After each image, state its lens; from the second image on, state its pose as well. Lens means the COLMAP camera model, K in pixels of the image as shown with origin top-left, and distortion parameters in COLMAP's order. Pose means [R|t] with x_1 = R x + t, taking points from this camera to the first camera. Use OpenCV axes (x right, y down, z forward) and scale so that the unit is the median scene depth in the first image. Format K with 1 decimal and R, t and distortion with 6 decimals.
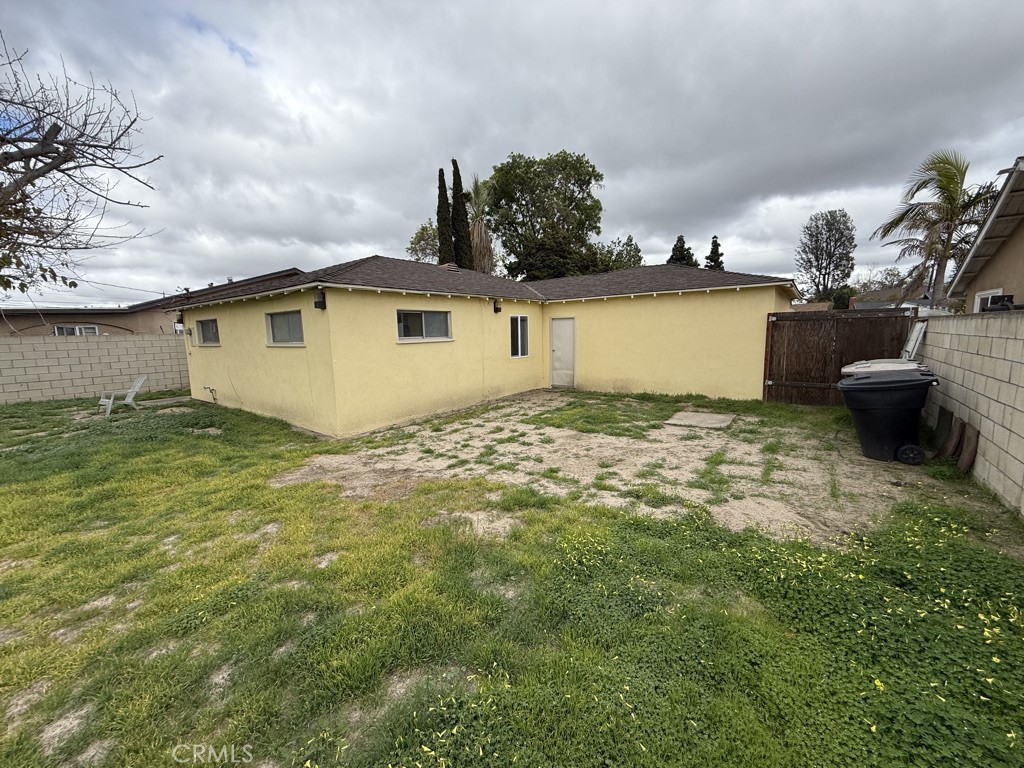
lens RADIAL K [[407.6, 0, 507.1], [0, 407.6, 381.9], [0, 0, 1]] dist [-0.000506, -0.000486]
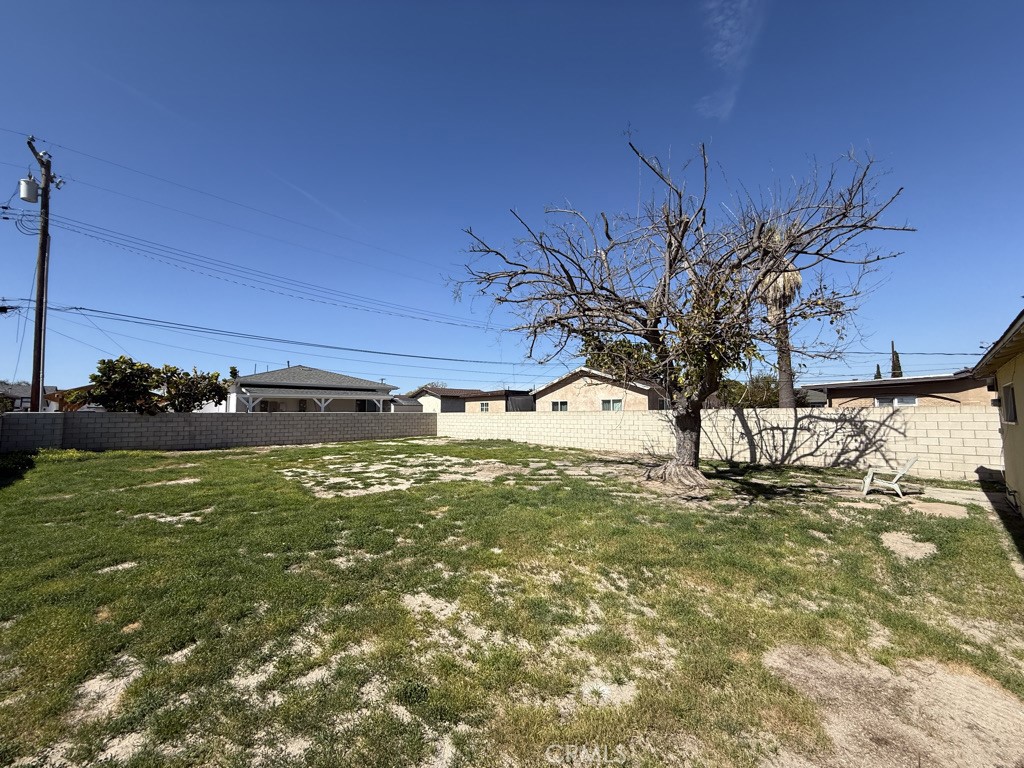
lens RADIAL K [[407.6, 0, 508.2], [0, 407.6, 384.2], [0, 0, 1]] dist [-0.000506, -0.000486]
pose [[-0.157612, -0.040545, -0.986668, 0.107744], [-0.118438, 0.992720, -0.021874, -0.088633], [0.980373, 0.113412, -0.161267, 0.618514]]
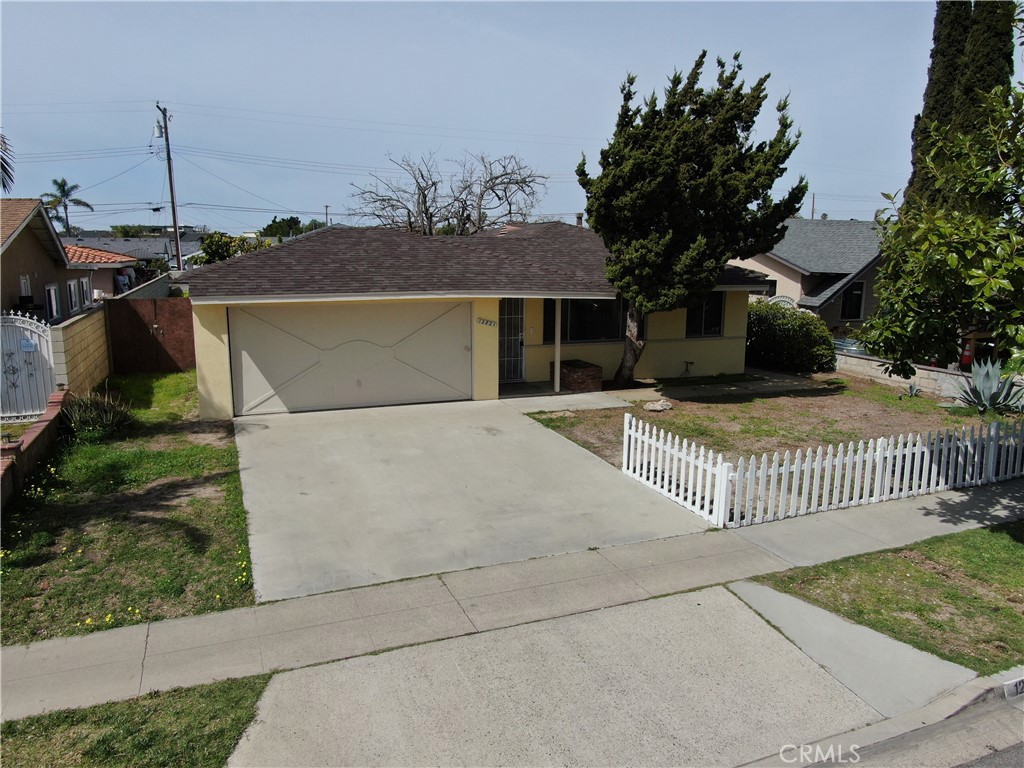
lens RADIAL K [[732.5, 0, 511.2], [0, 732.5, 381.5], [0, 0, 1]] dist [-0.024387, 0.007957]
pose [[-0.509509, 0.175578, -0.842361, 3.379448], [-0.104473, 0.959095, 0.263101, -0.995067], [0.854100, 0.222056, -0.470324, 4.752844]]
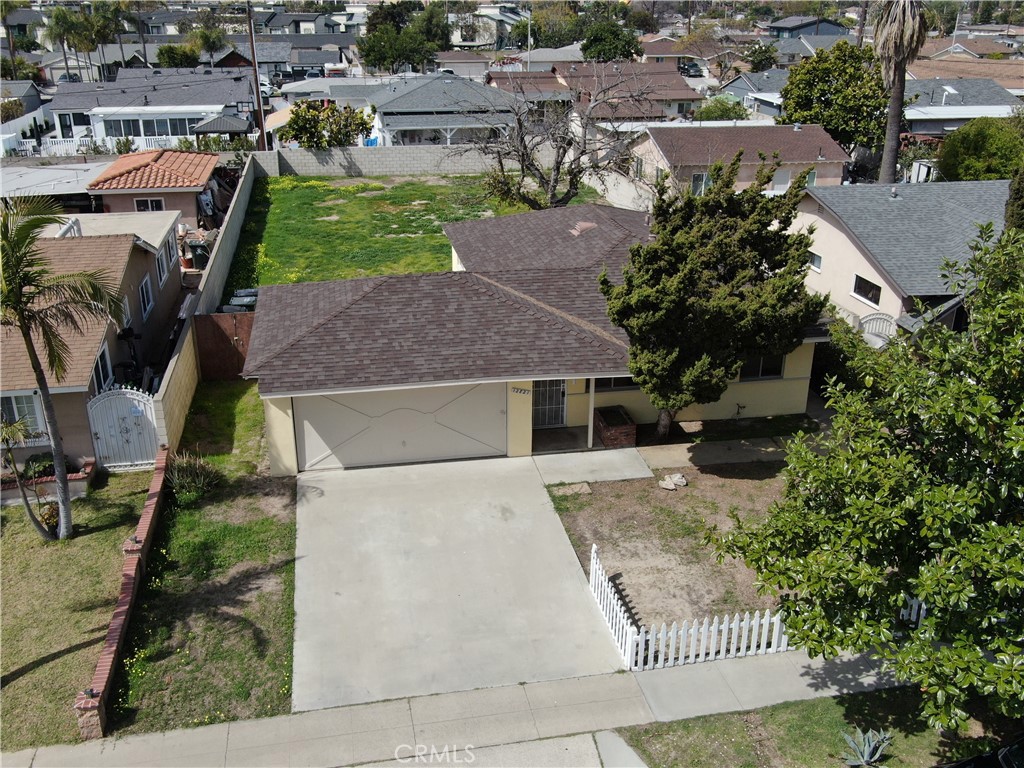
lens RADIAL K [[951.6, 0, 512.4], [0, 951.6, 381.2], [0, 0, 1]] dist [-0.000961, 0.000000]
pose [[-0.664253, 0.305266, -0.682334, 3.746621], [-0.085067, 0.876012, 0.474728, -2.436721], [0.742651, 0.373383, -0.555926, 5.490000]]
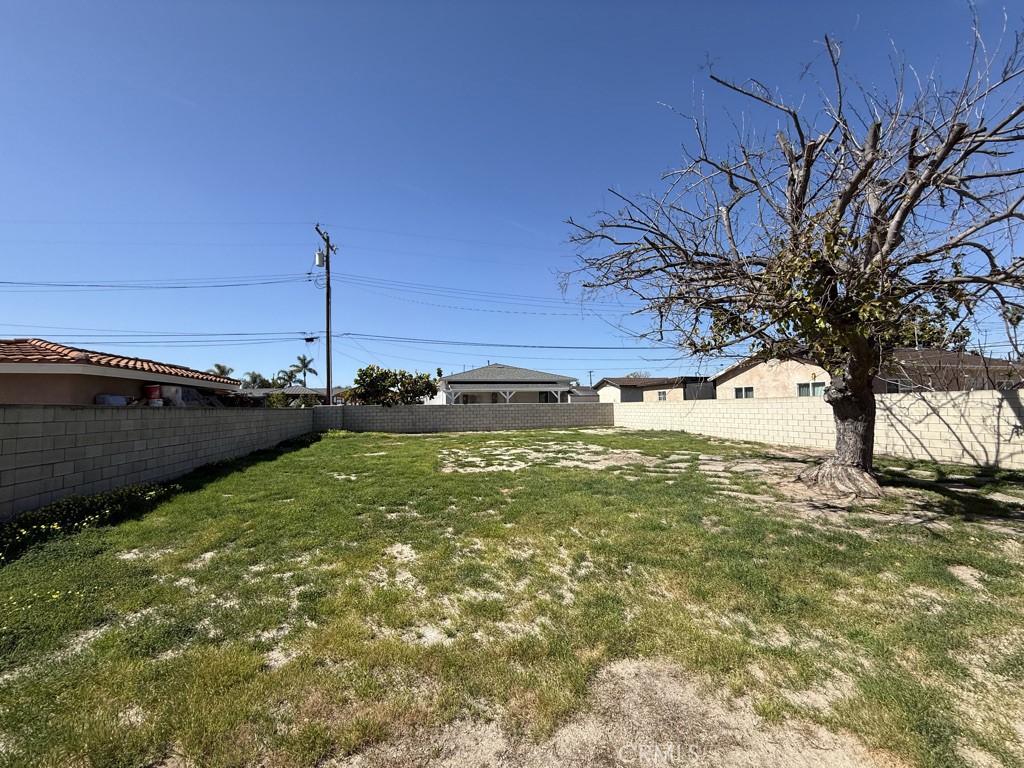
lens RADIAL K [[407.6, 0, 509.7], [0, 407.6, 385.5], [0, 0, 1]] dist [-0.000506, -0.000486]
pose [[-0.629687, -0.002010, -0.776846, -0.043523], [-0.067134, 0.996396, 0.051838, -0.128185], [0.773943, 0.084794, -0.627553, 1.110905]]
